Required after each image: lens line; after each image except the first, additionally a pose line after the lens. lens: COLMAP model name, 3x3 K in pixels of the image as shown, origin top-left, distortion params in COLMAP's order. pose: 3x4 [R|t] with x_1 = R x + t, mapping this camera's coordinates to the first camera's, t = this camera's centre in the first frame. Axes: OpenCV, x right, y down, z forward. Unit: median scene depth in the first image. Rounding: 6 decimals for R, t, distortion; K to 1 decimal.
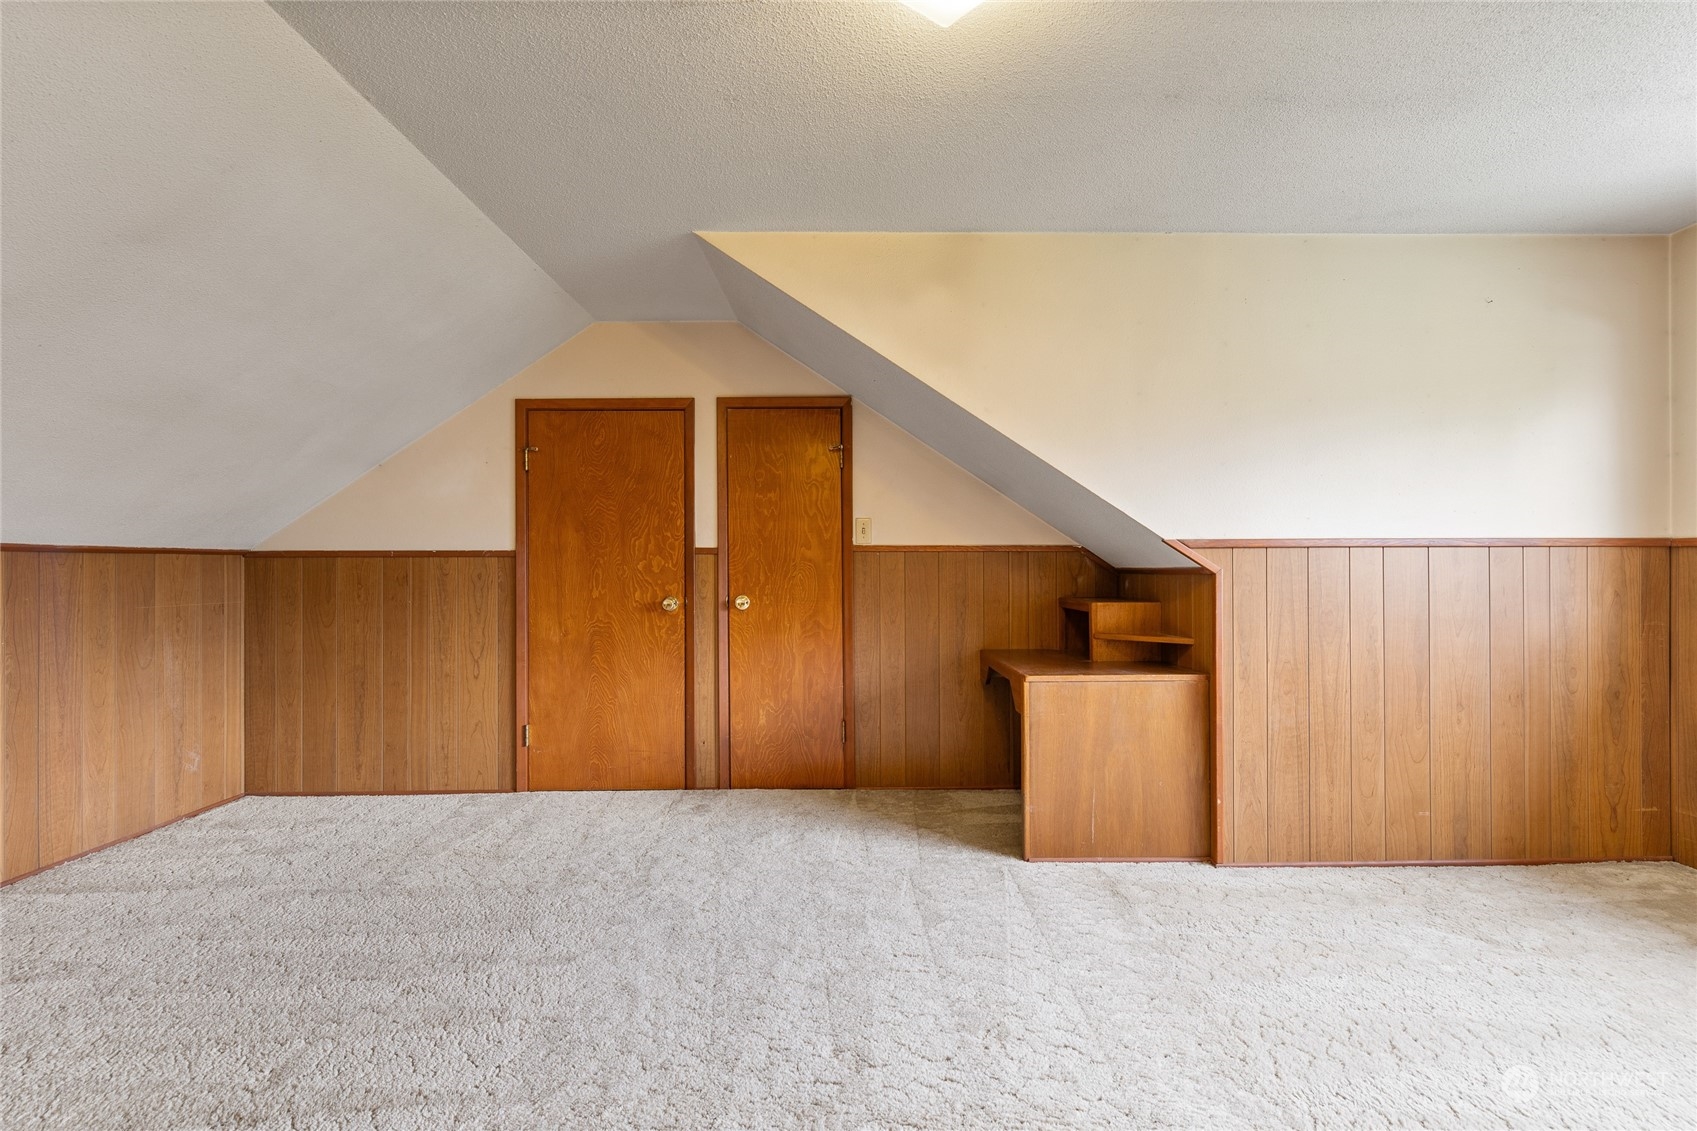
lens RADIAL K [[740.3, 0, 857.5], [0, 740.3, 572.7], [0, 0, 1]] dist [0.000384, -0.000687]
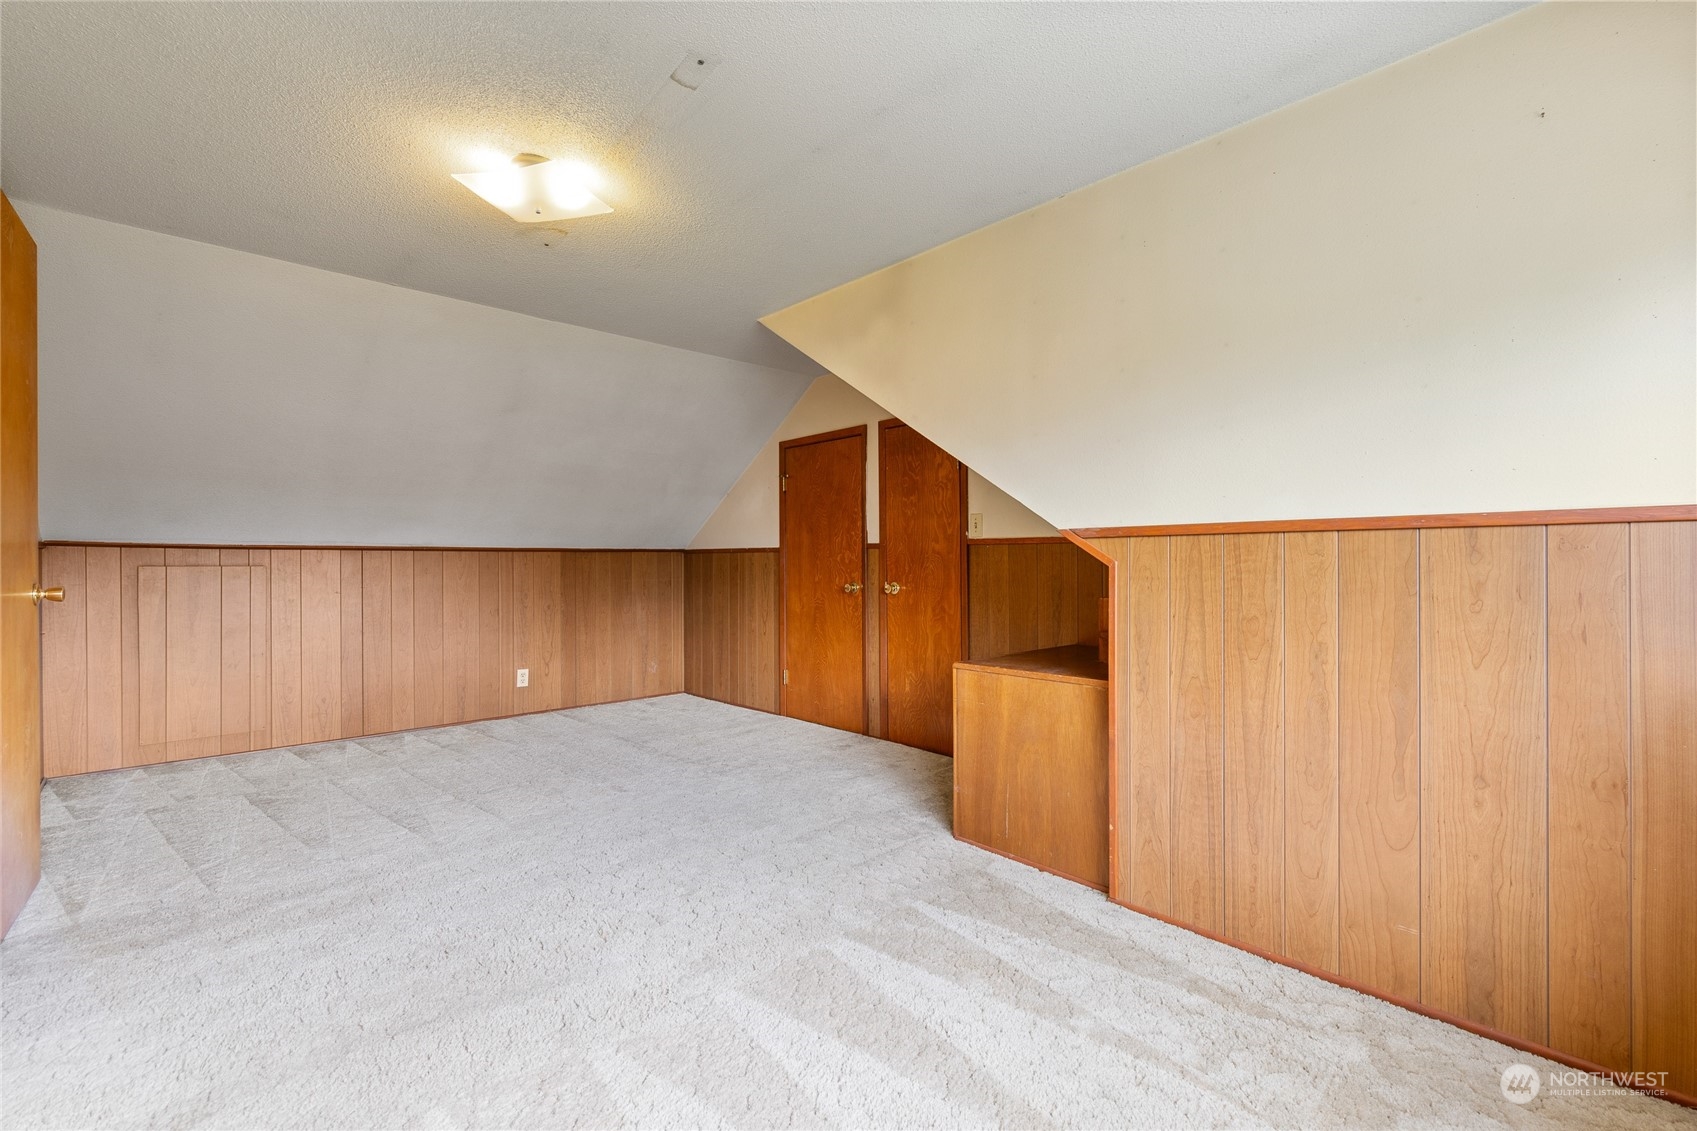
lens RADIAL K [[740.3, 0, 863.3], [0, 740.3, 565.3], [0, 0, 1]] dist [0.000384, -0.000687]
pose [[0.678346, 0.005727, -0.734720, 0.810315], [-0.003864, 0.999984, 0.004227, -0.002447], [0.734732, -0.000029, 0.678357, 0.166910]]
